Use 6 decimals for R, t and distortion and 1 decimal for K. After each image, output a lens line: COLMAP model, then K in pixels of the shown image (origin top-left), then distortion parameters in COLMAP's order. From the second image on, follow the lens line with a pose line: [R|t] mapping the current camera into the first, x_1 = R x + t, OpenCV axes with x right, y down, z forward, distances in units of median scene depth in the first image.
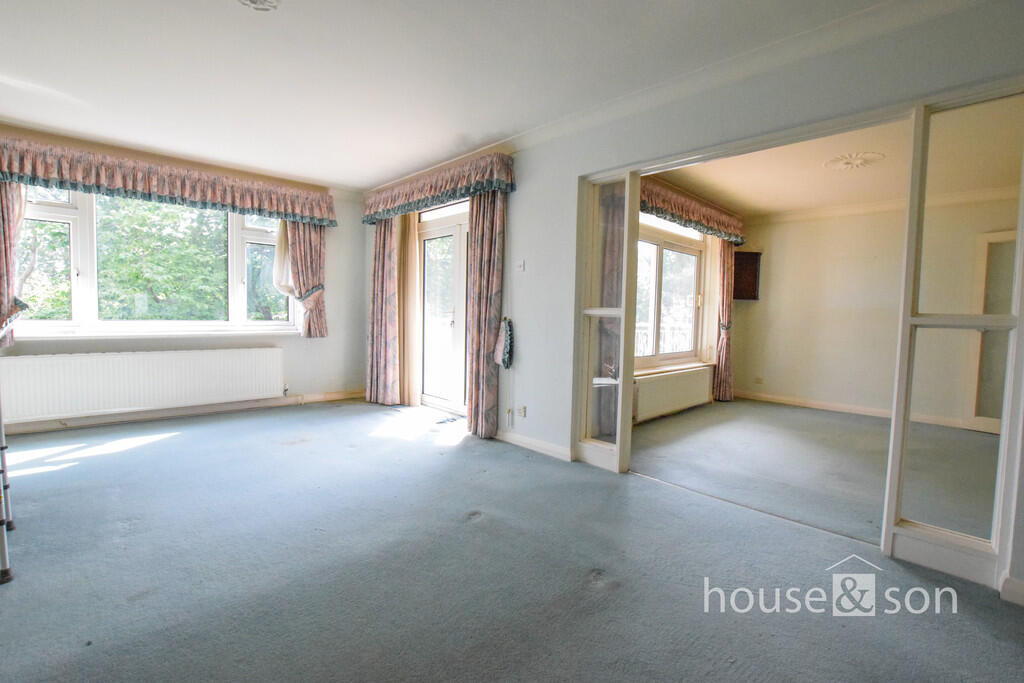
lens RADIAL K [[452.1, 0, 508.4], [0, 452.1, 339.3], [0, 0, 1]] dist [-0.036936, 0.007451]
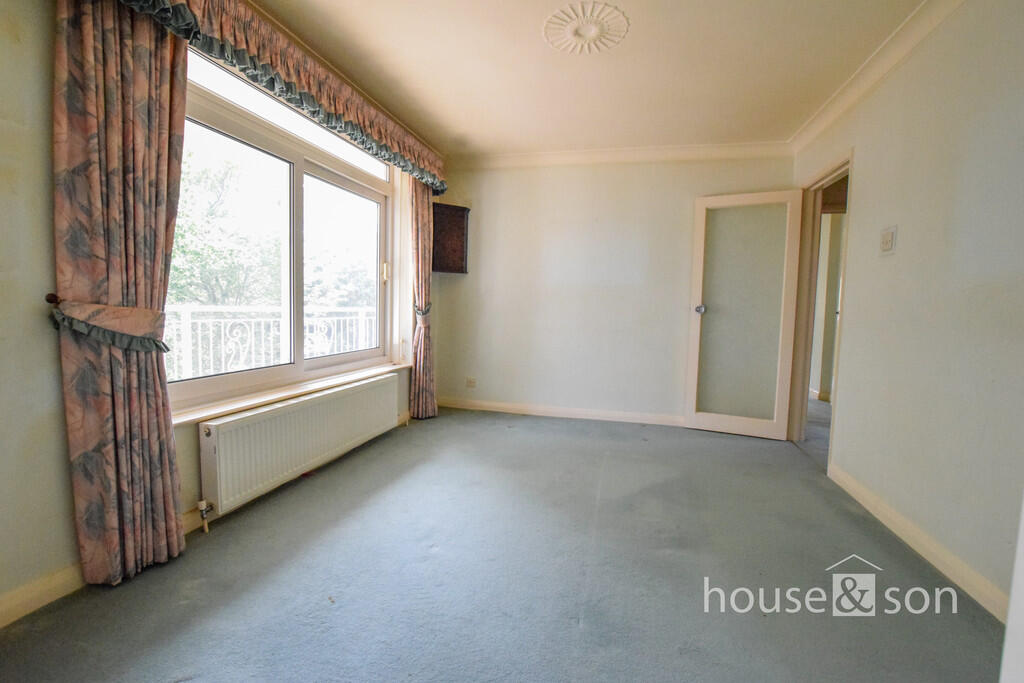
lens RADIAL K [[452.1, 0, 508.4], [0, 452.1, 339.3], [0, 0, 1]] dist [-0.036936, 0.007451]
pose [[0.851471, -0.039263, 0.522930, 0.235217], [0.022895, 0.999026, 0.037732, -0.007615], [-0.523902, -0.020155, 0.851540, 0.346571]]
